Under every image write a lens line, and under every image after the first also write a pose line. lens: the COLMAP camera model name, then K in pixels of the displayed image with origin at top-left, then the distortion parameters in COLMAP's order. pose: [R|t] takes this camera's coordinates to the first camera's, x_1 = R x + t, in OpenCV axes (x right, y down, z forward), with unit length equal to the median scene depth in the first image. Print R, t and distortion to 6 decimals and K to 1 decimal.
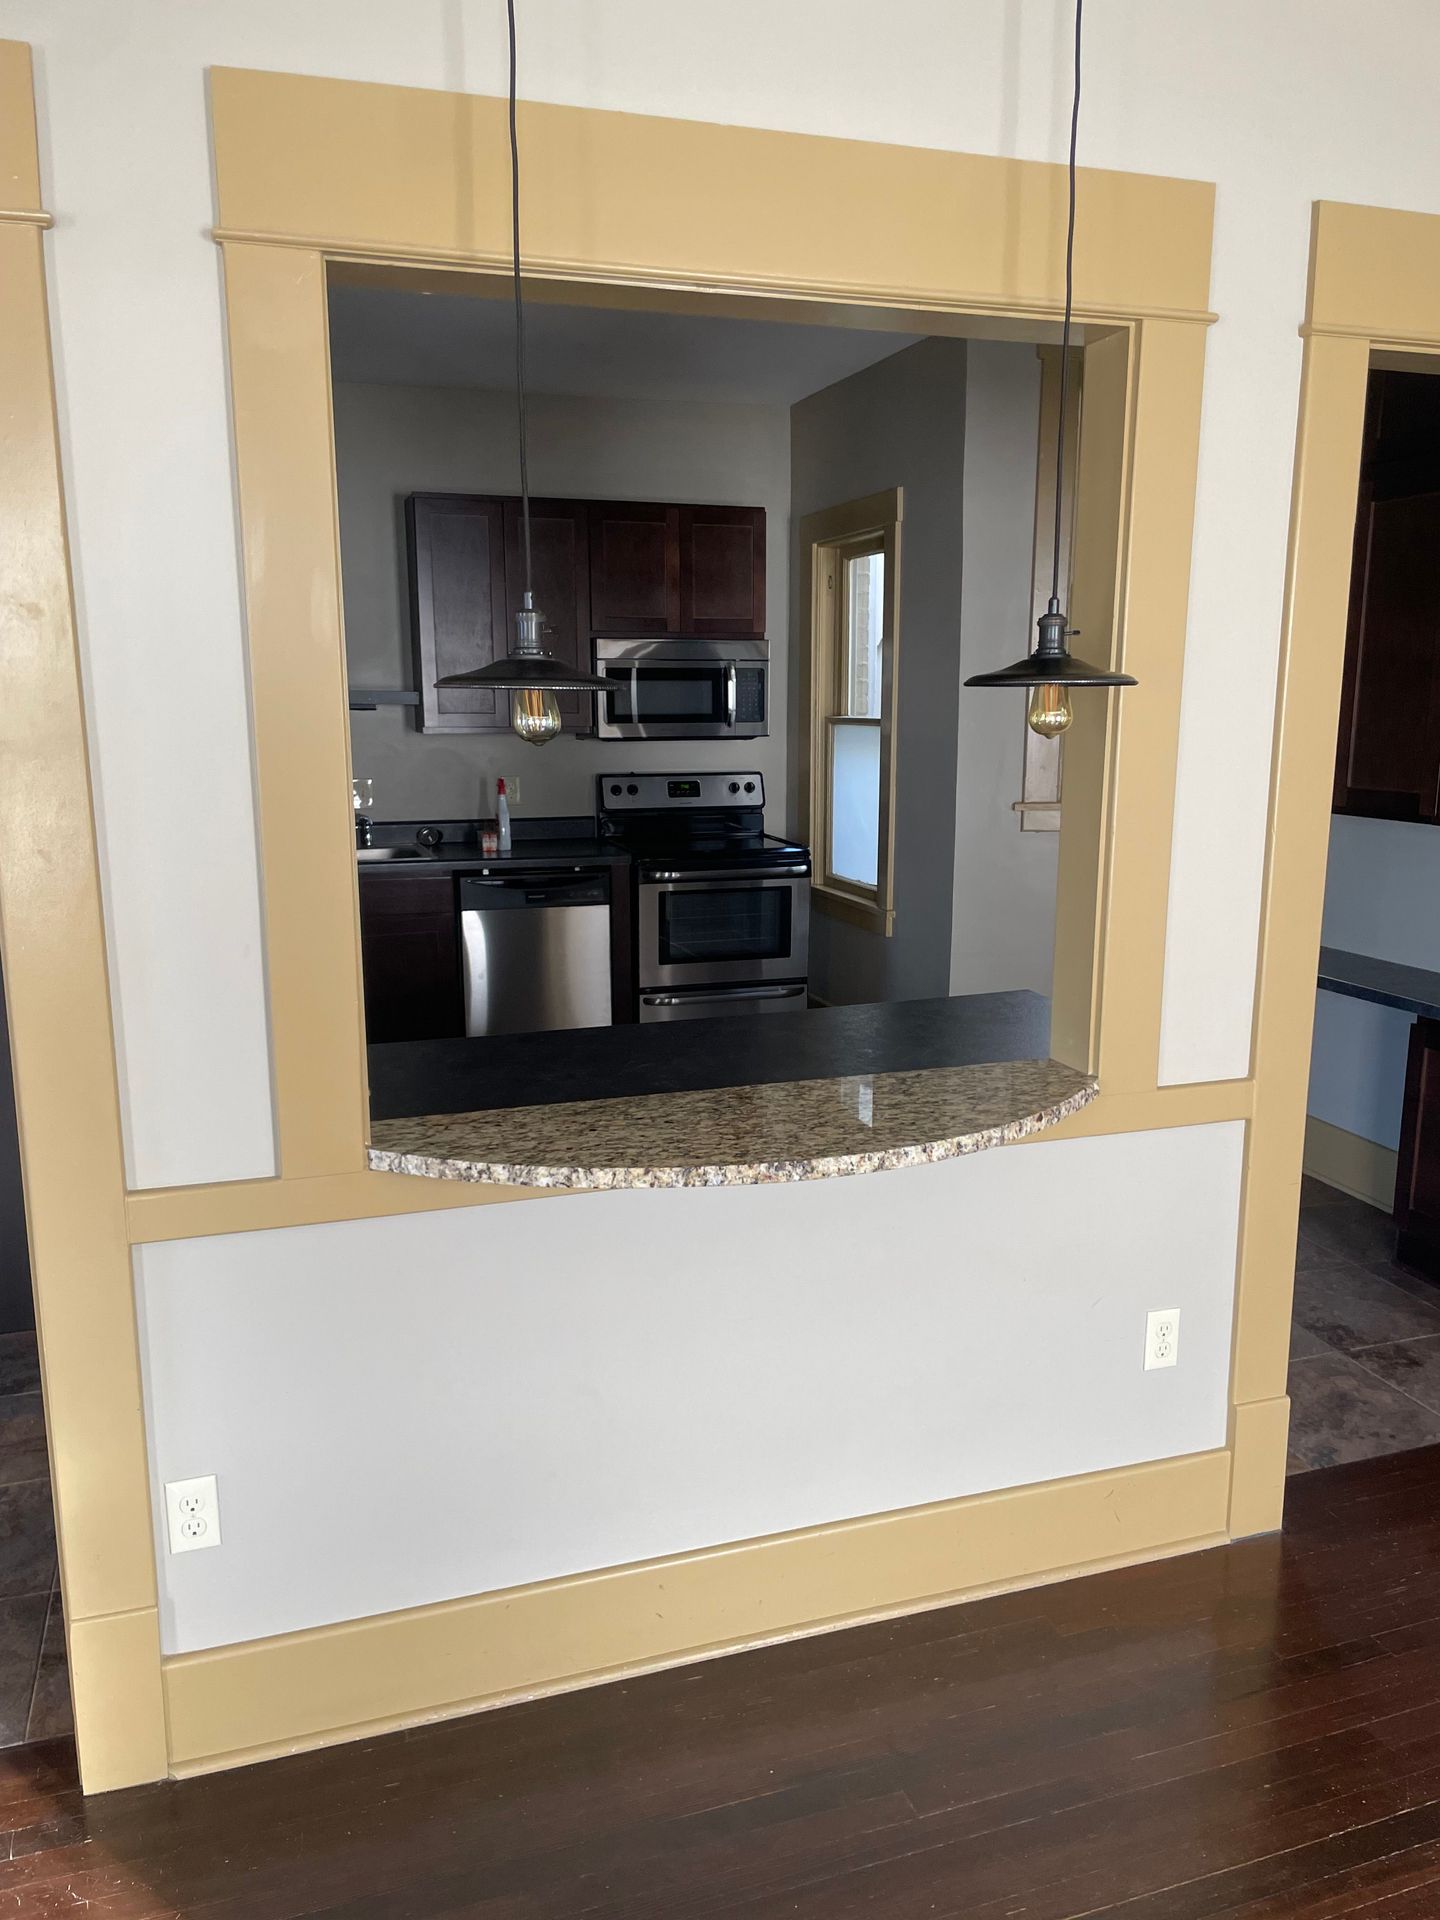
lens RADIAL K [[1453.7, 0, 720.0], [0, 1453.7, 960.0], [0, 0, 1]] dist [0.078377, -0.081765]
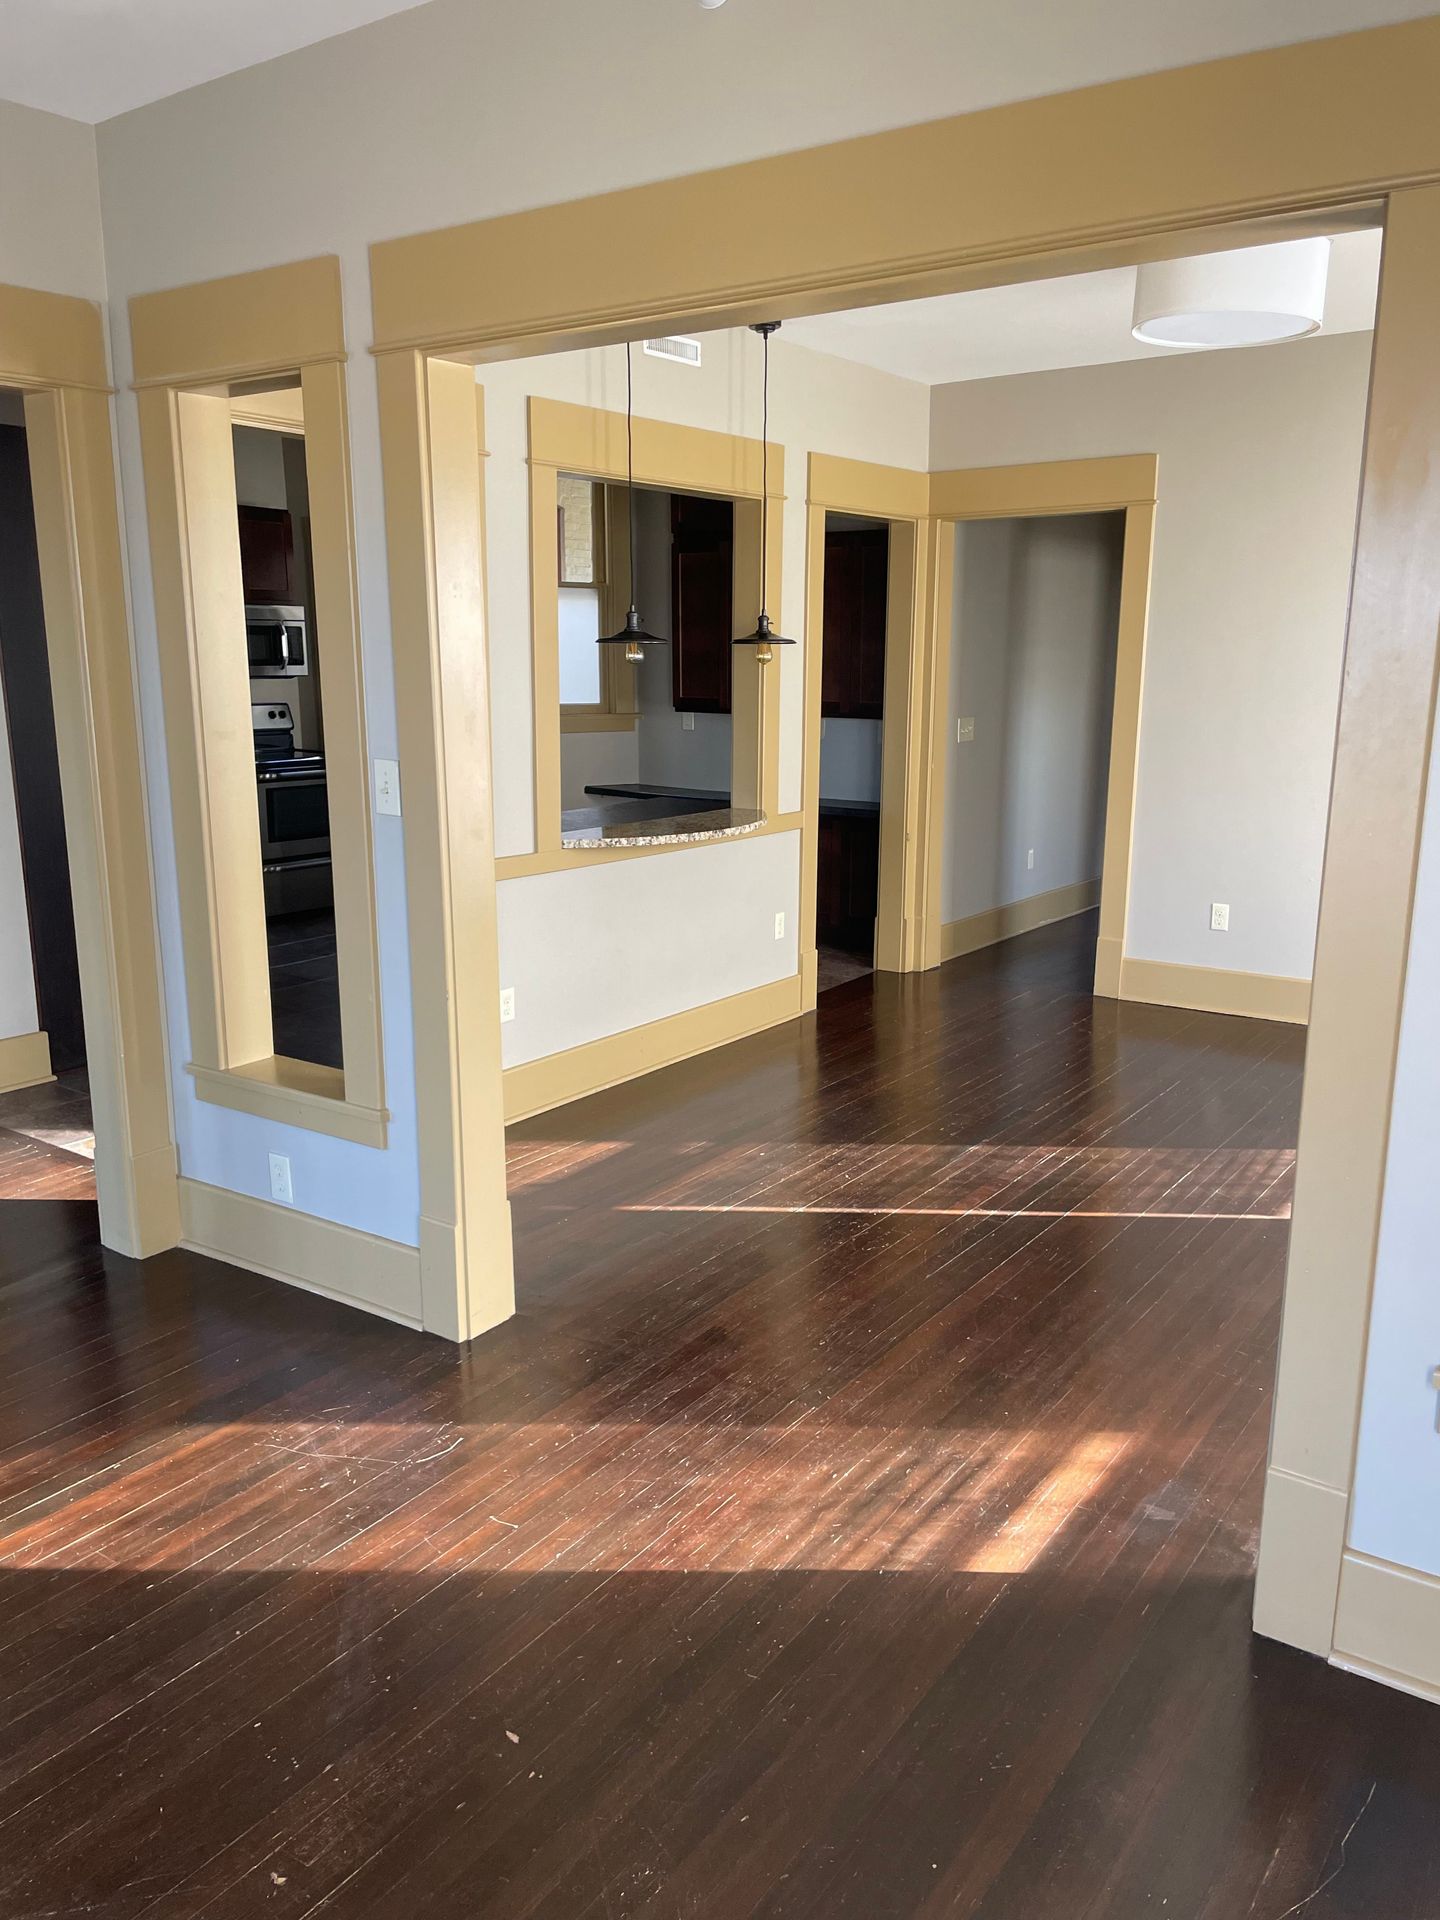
lens RADIAL K [[1453.7, 0, 720.0], [0, 1453.7, 960.0], [0, 0, 1]] dist [0.078377, -0.081765]
pose [[0.811831, -0.115281, 0.572400, -0.498040], [0.099166, 0.993296, 0.059402, 0.073859], [-0.575410, 0.008539, 0.817820, -0.378096]]
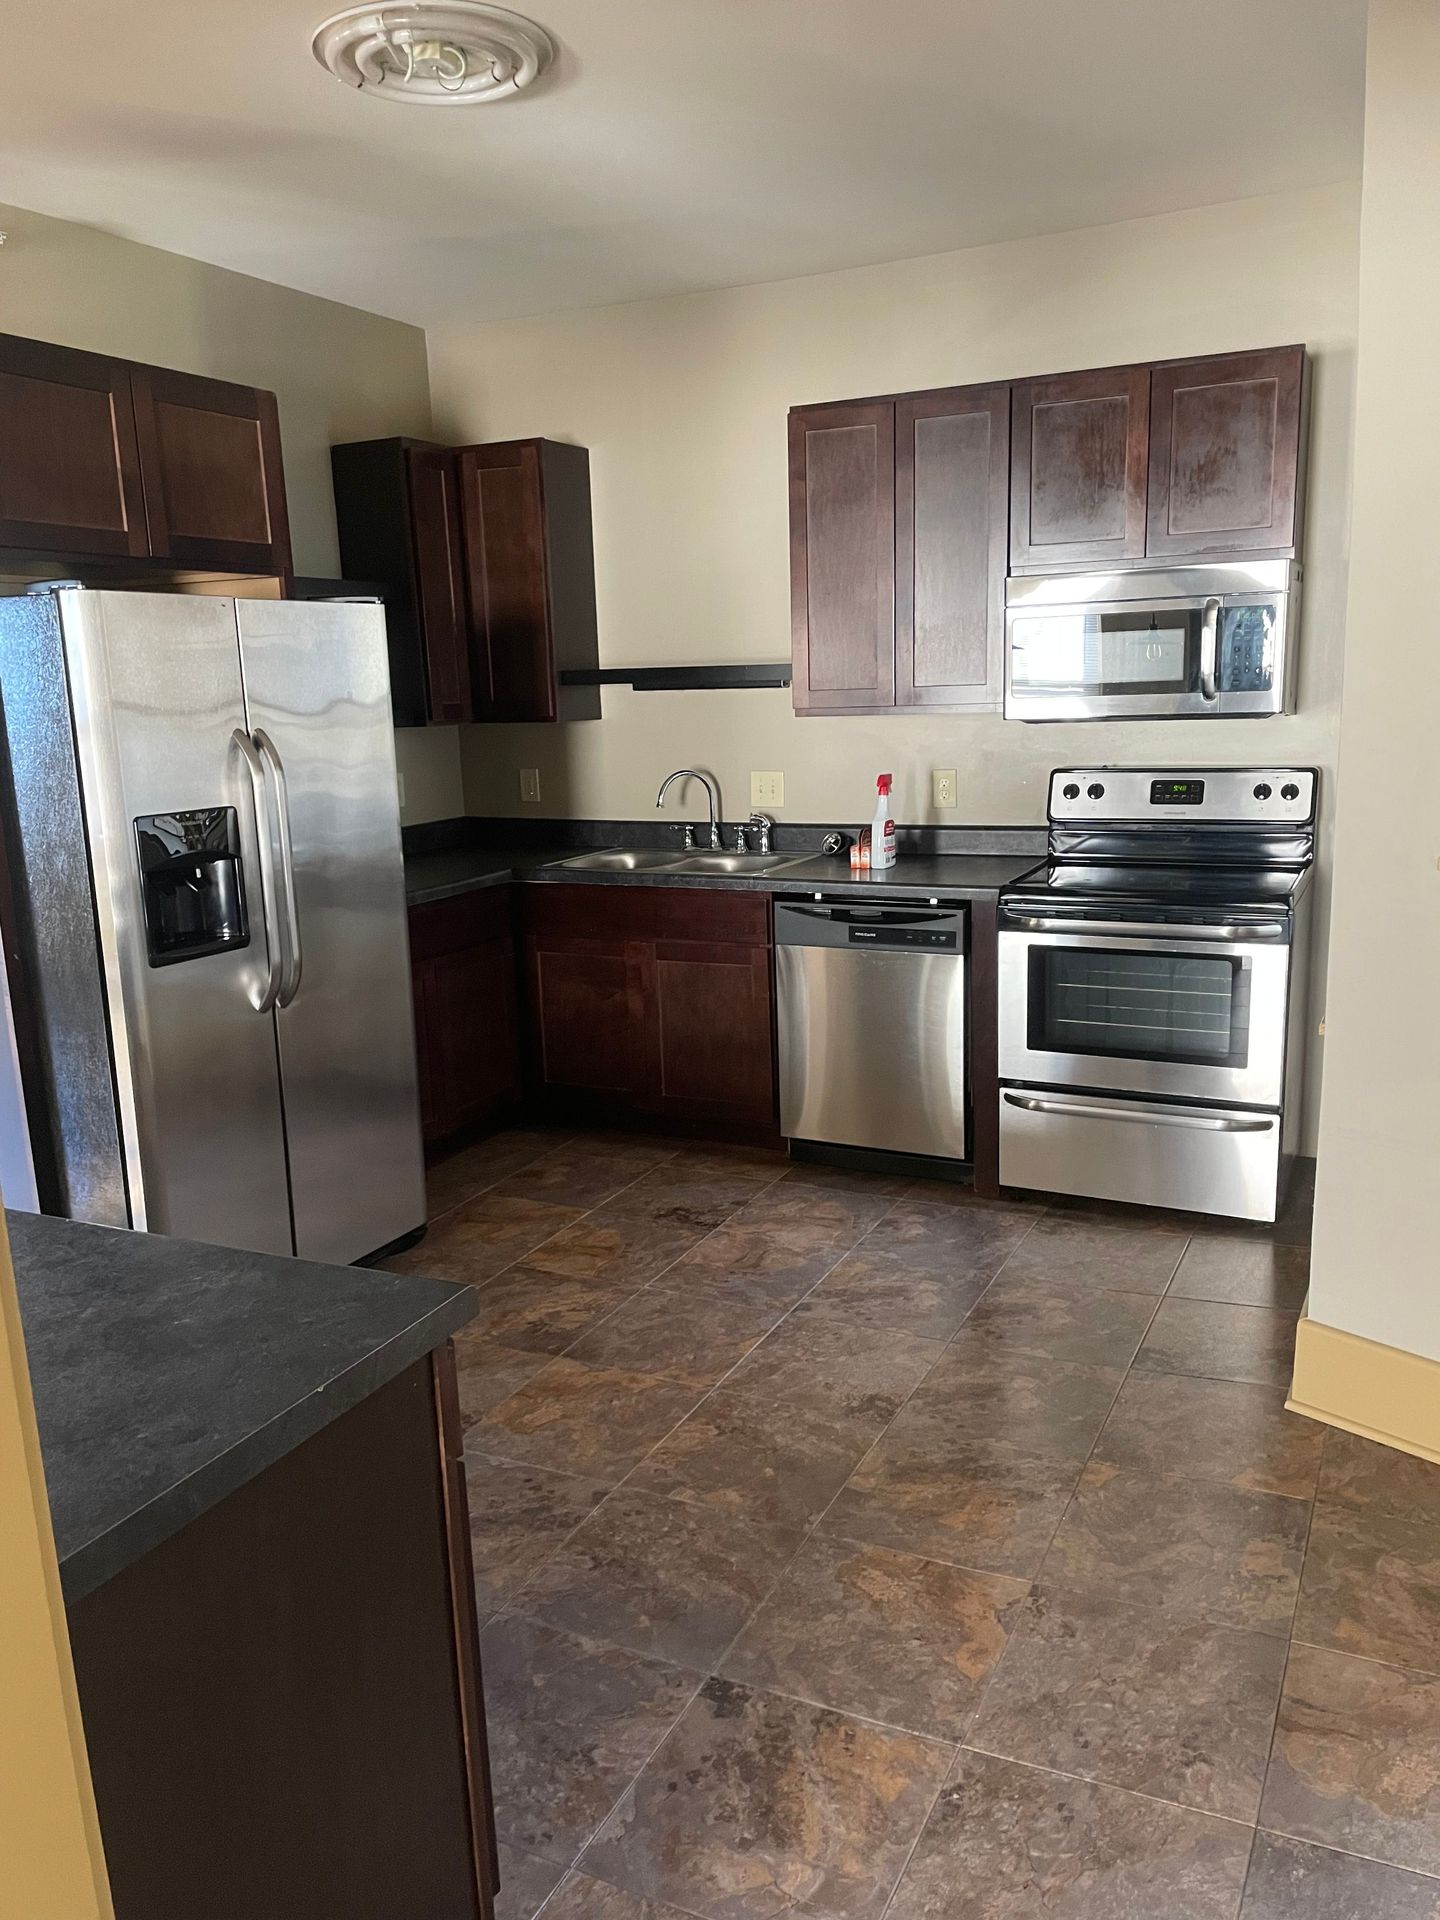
lens RADIAL K [[1453.7, 0, 720.0], [0, 1453.7, 960.0], [0, 0, 1]] dist [0.078377, -0.081765]
pose [[0.699693, 0.111698, -0.705658, 0.336445], [-0.096495, 0.993427, 0.061570, -0.066708], [0.707897, 0.025012, 0.705873, 0.406871]]
